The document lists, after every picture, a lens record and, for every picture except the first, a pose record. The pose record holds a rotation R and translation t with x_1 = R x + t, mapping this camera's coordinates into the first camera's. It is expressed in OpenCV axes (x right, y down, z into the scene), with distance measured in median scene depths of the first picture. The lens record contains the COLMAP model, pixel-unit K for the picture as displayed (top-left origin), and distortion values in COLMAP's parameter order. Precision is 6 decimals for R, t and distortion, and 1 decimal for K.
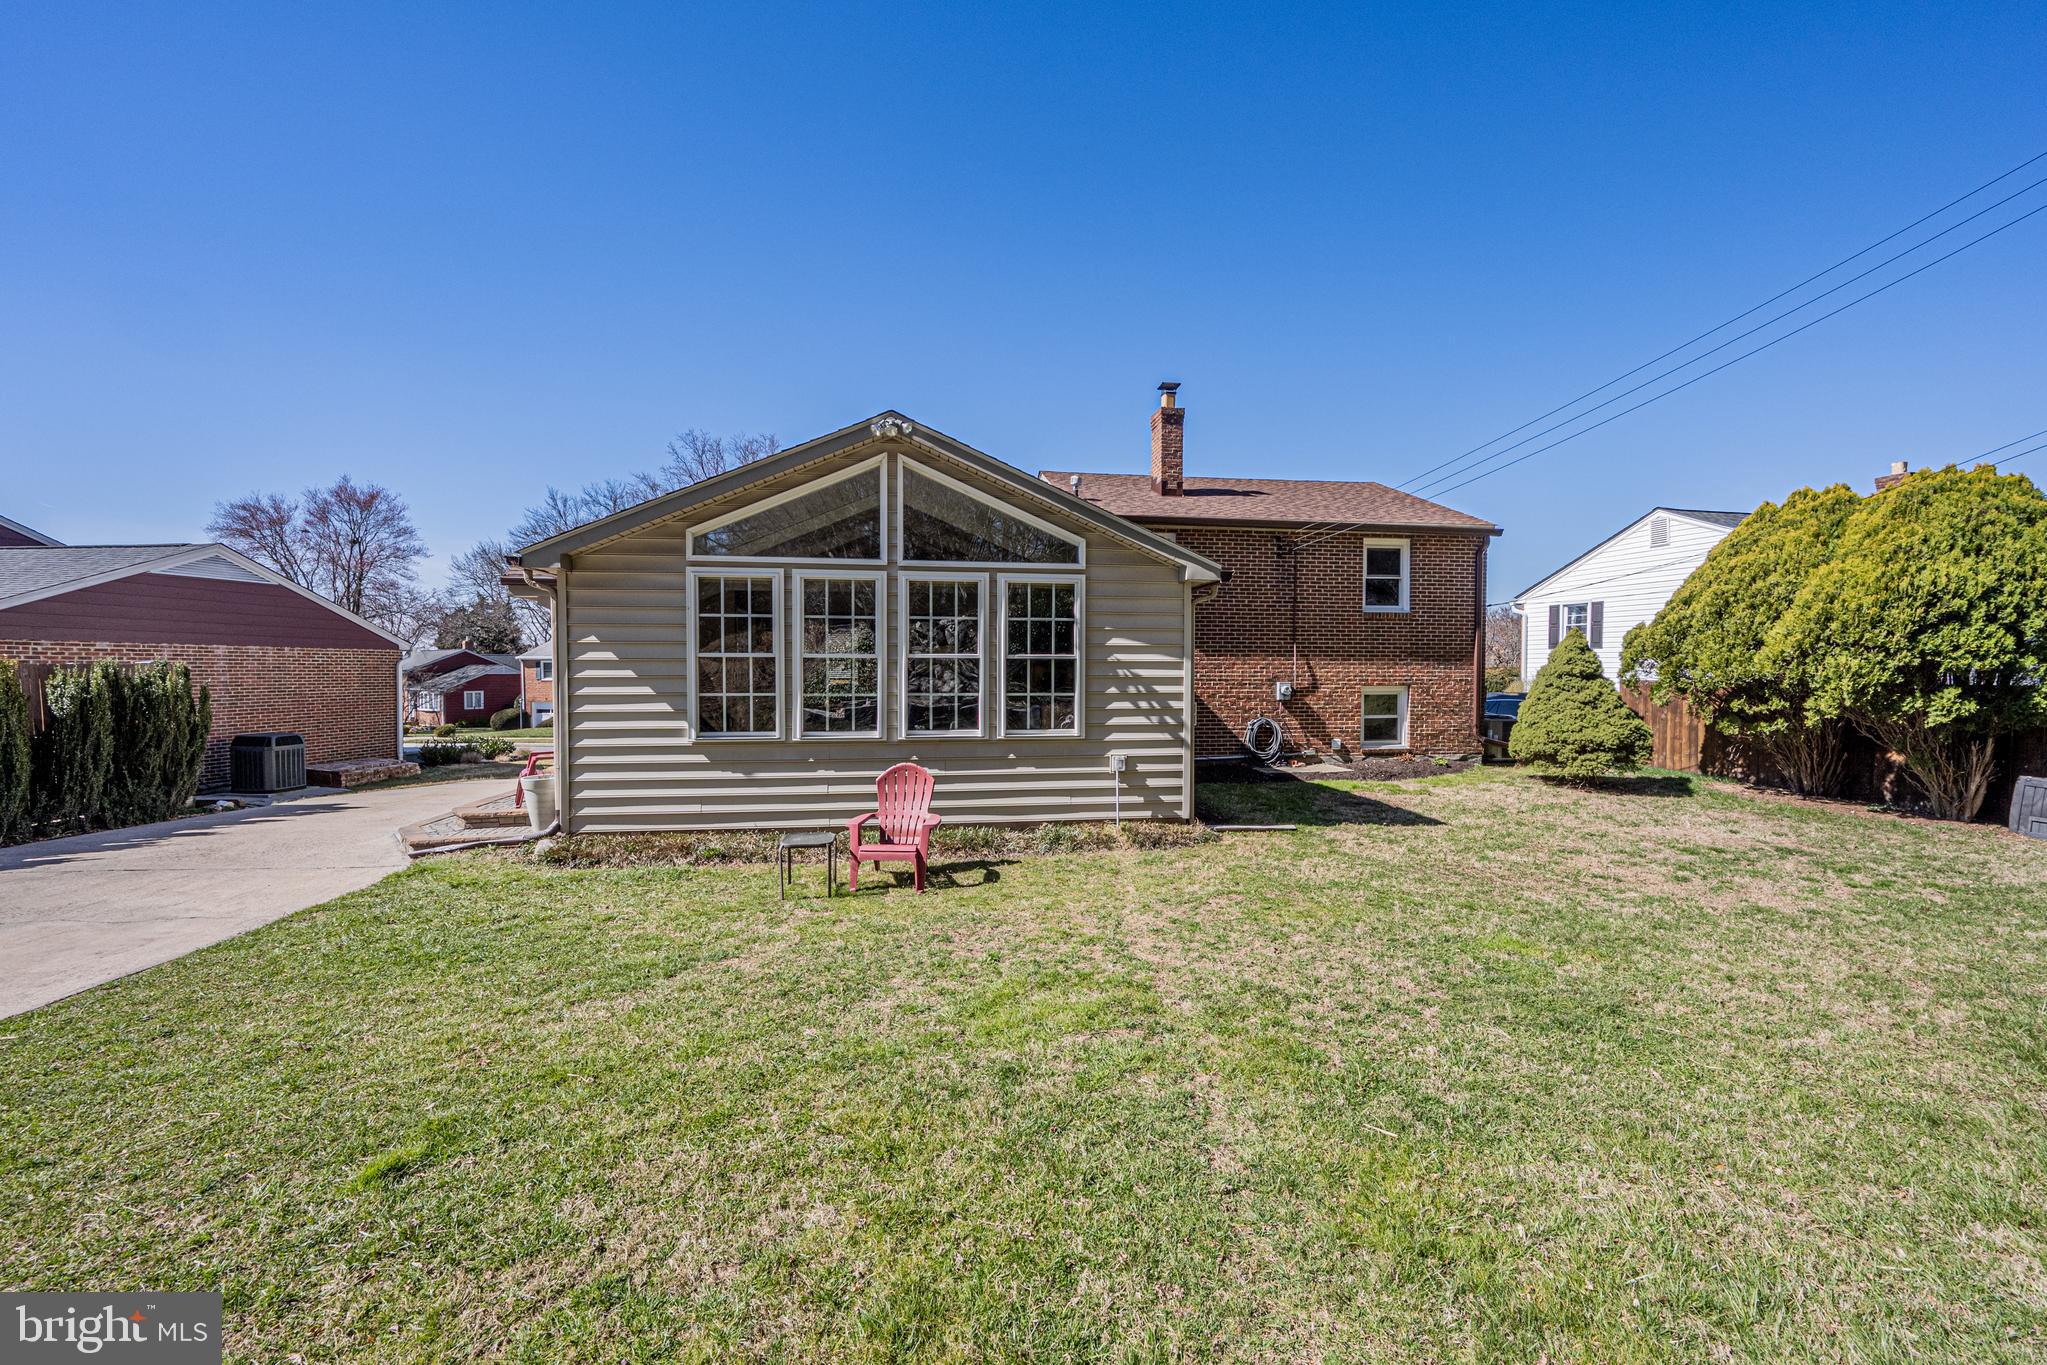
lens RADIAL K [[815.1, 0, 1023.7], [0, 815.1, 676.7], [0, 0, 1]] dist [-0.000955, -0.000295]
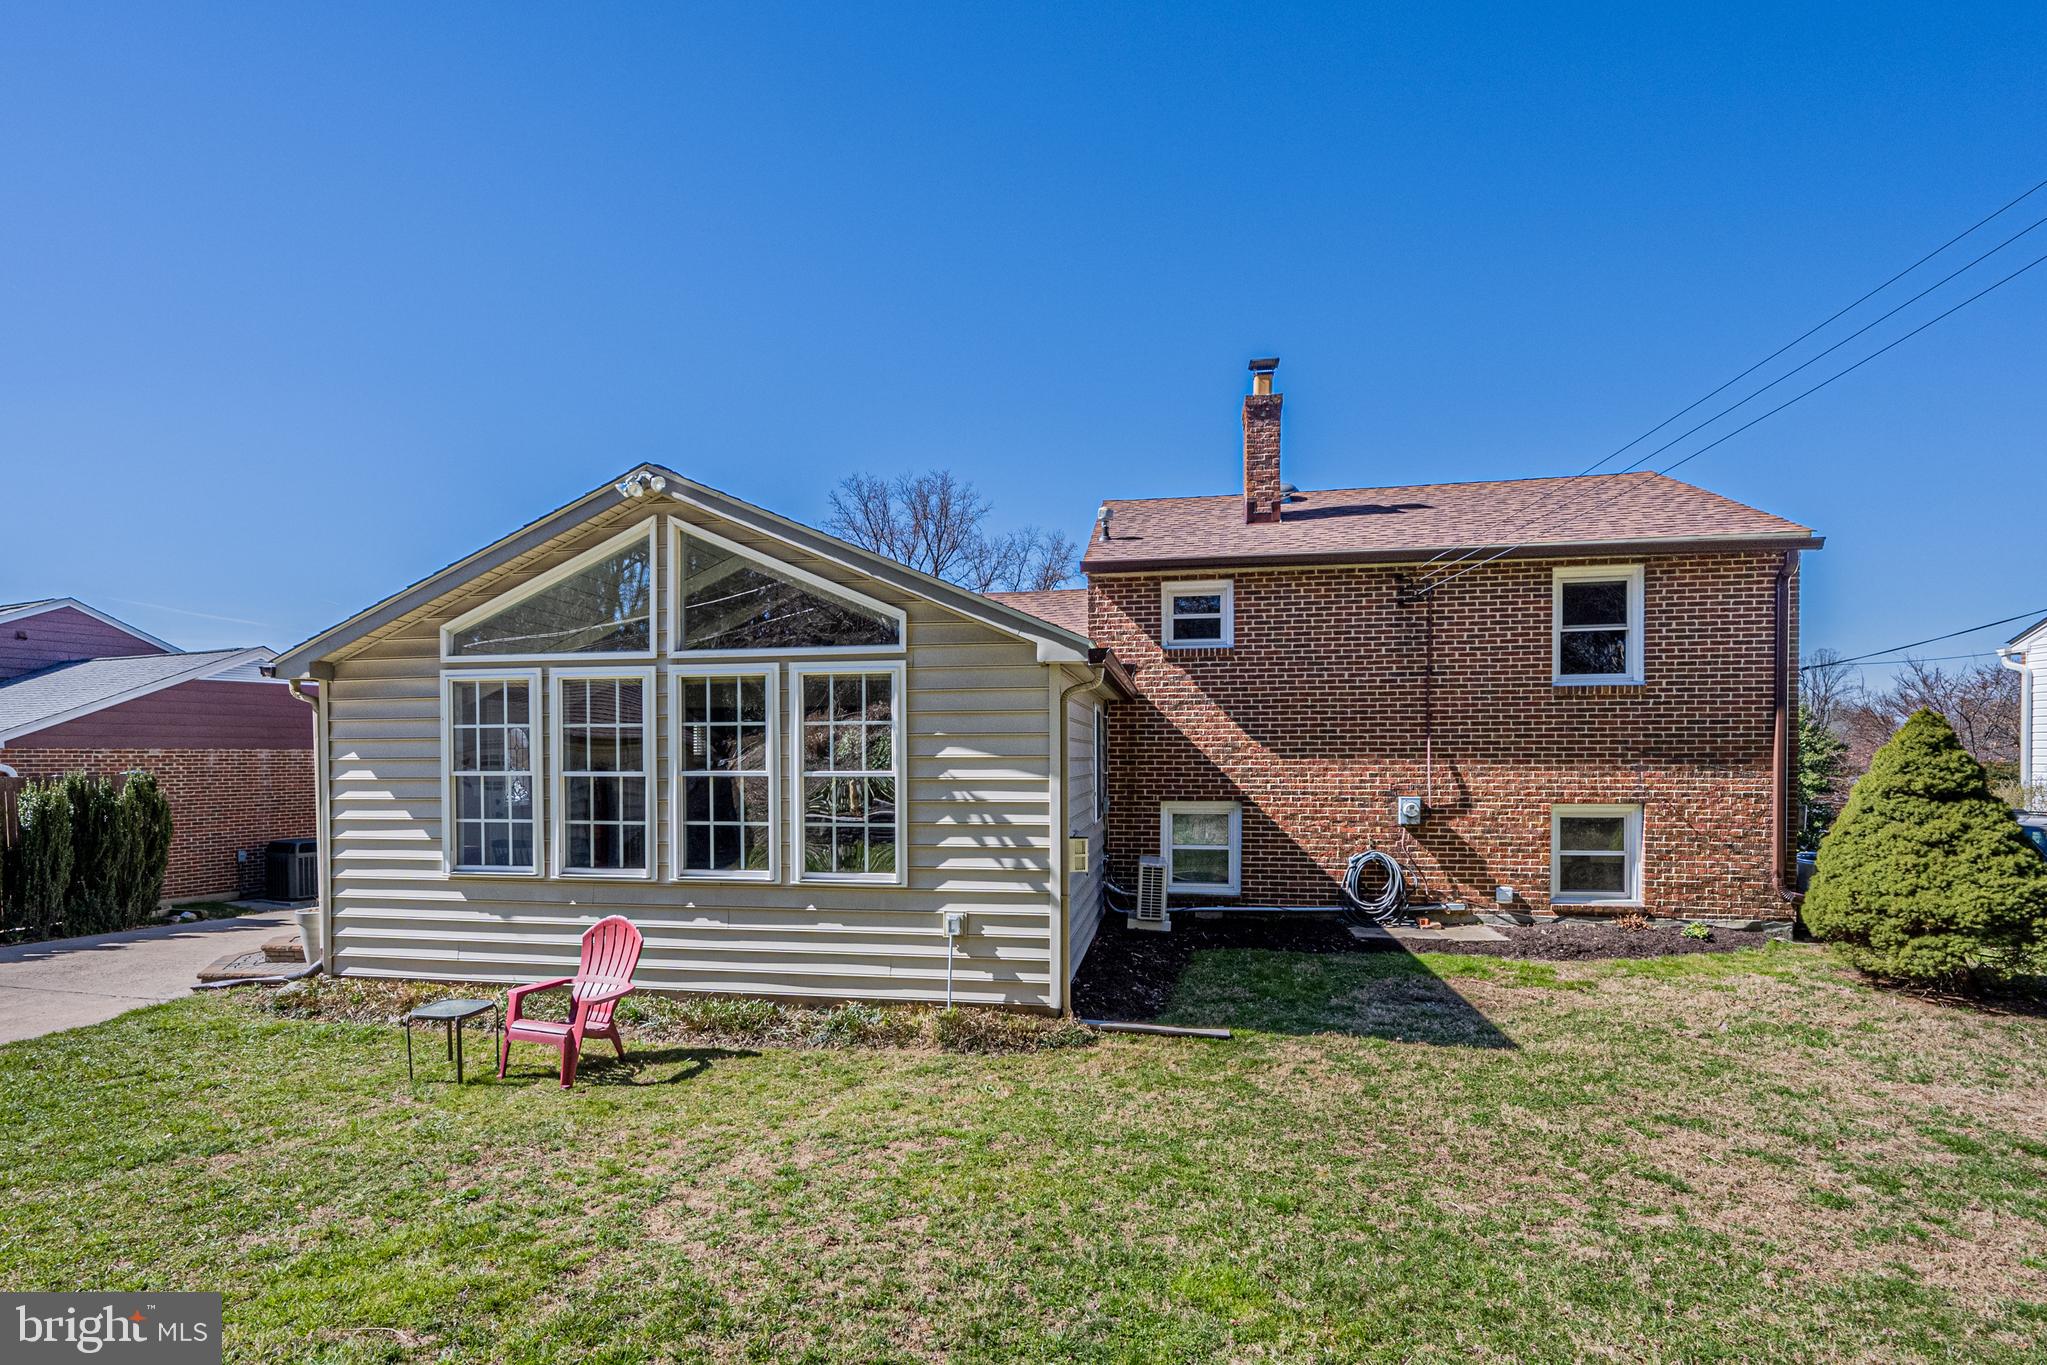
lens RADIAL K [[1060.5, 0, 1013.8], [0, 1060.5, 750.7], [0, 0, 1]] dist [0.000456, -0.000957]
pose [[0.941475, -0.005155, -0.337043, 0.469696], [0.001979, 0.999950, -0.009767, -0.034827], [0.337077, 0.008528, 0.941439, 0.144026]]
